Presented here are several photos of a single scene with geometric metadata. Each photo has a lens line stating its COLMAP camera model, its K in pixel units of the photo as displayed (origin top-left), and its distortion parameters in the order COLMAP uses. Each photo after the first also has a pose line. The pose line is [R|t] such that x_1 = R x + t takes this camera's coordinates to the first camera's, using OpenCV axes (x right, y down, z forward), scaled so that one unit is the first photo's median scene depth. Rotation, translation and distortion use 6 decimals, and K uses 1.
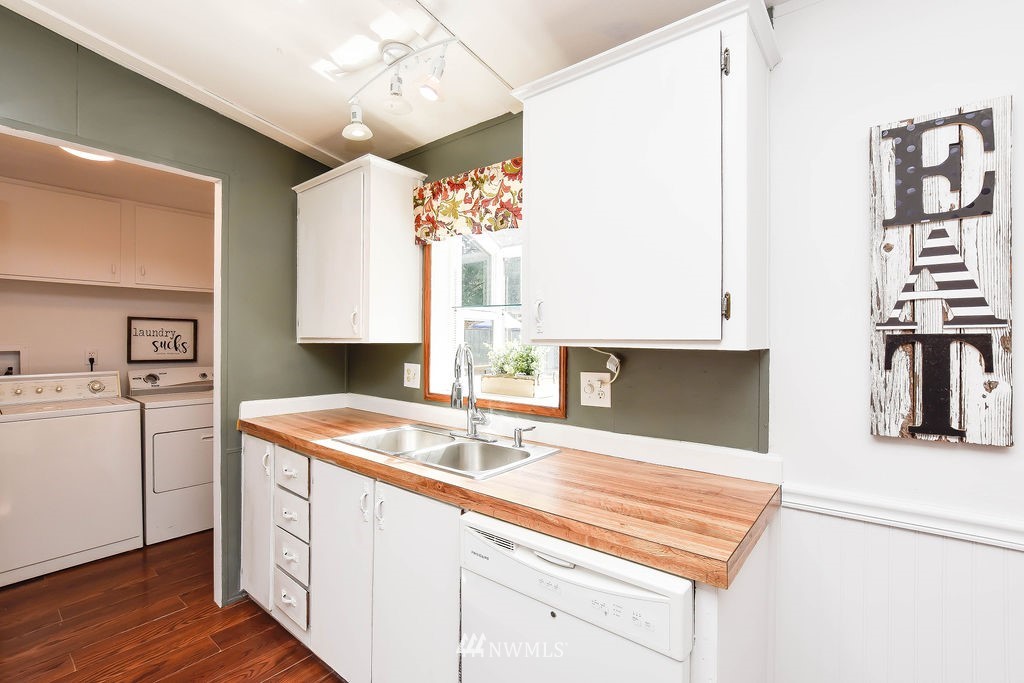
lens RADIAL K [[487.2, 0, 512.0], [0, 487.2, 341.5], [0, 0, 1]] dist [-0.001450, 0.000257]
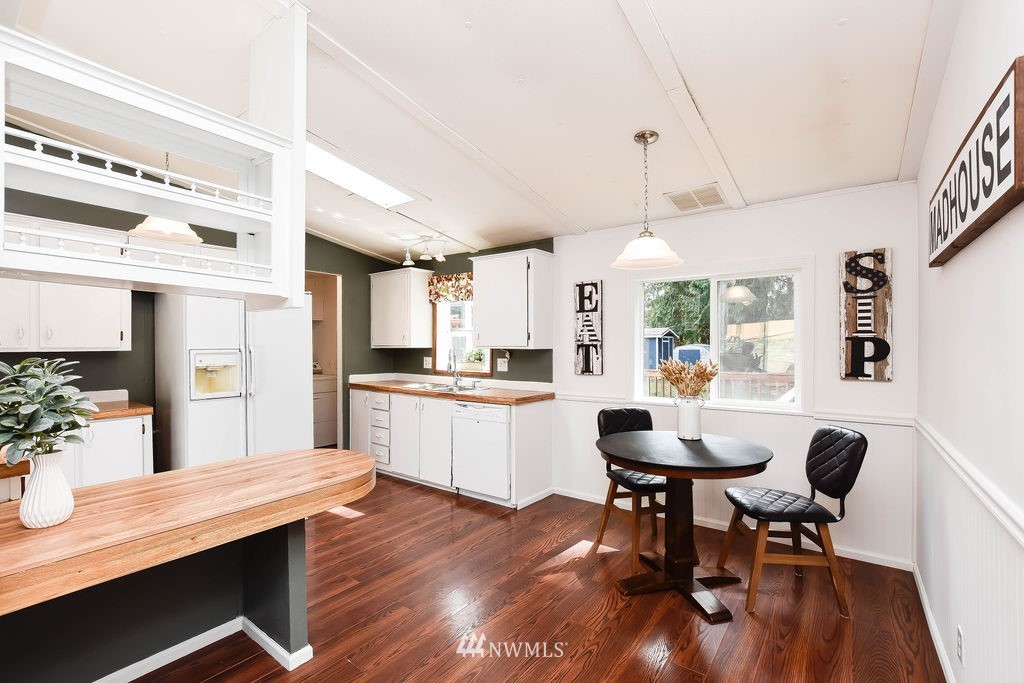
lens RADIAL K [[487.2, 0, 512.0], [0, 487.2, 341.5], [0, 0, 1]] dist [-0.001450, 0.000257]
pose [[0.999358, -0.006480, 0.035231, 0.098330], [0.006747, 0.999949, -0.007488, -0.005748], [-0.035180, 0.007721, 0.999351, -1.231329]]
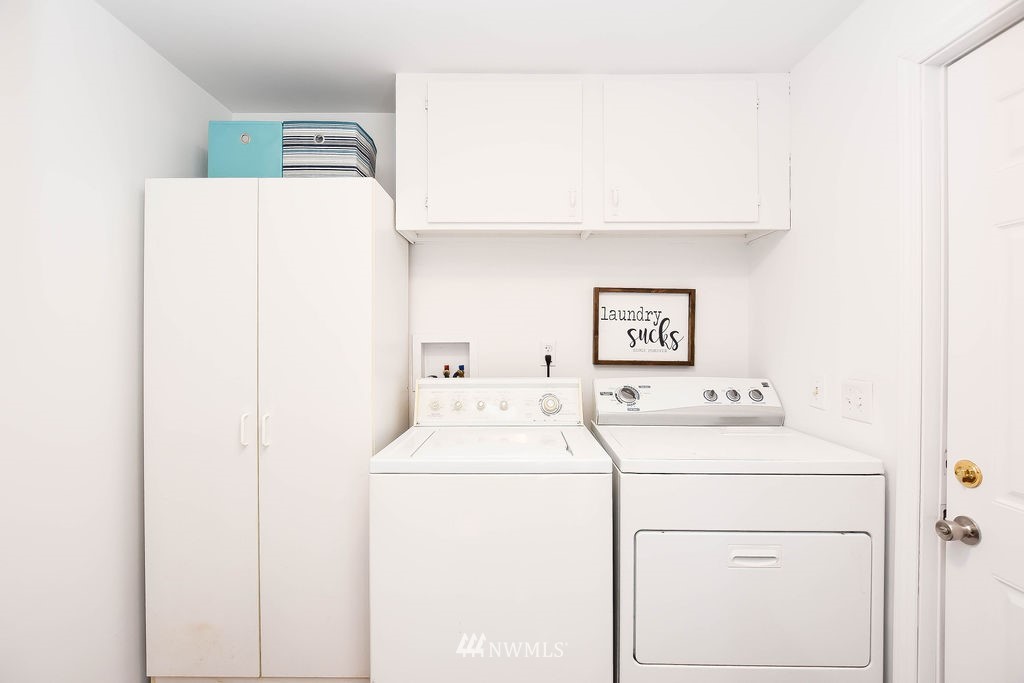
lens RADIAL K [[448.0, 0, 512.0], [0, 448.0, 341.5], [0, 0, 1]] dist [-0.019534, -0.000039]
pose [[0.646583, 0.002662, -0.762839, -0.637983], [-0.000341, 0.999995, 0.003200, 0.019817], [0.762843, -0.001809, 0.646581, 0.832719]]
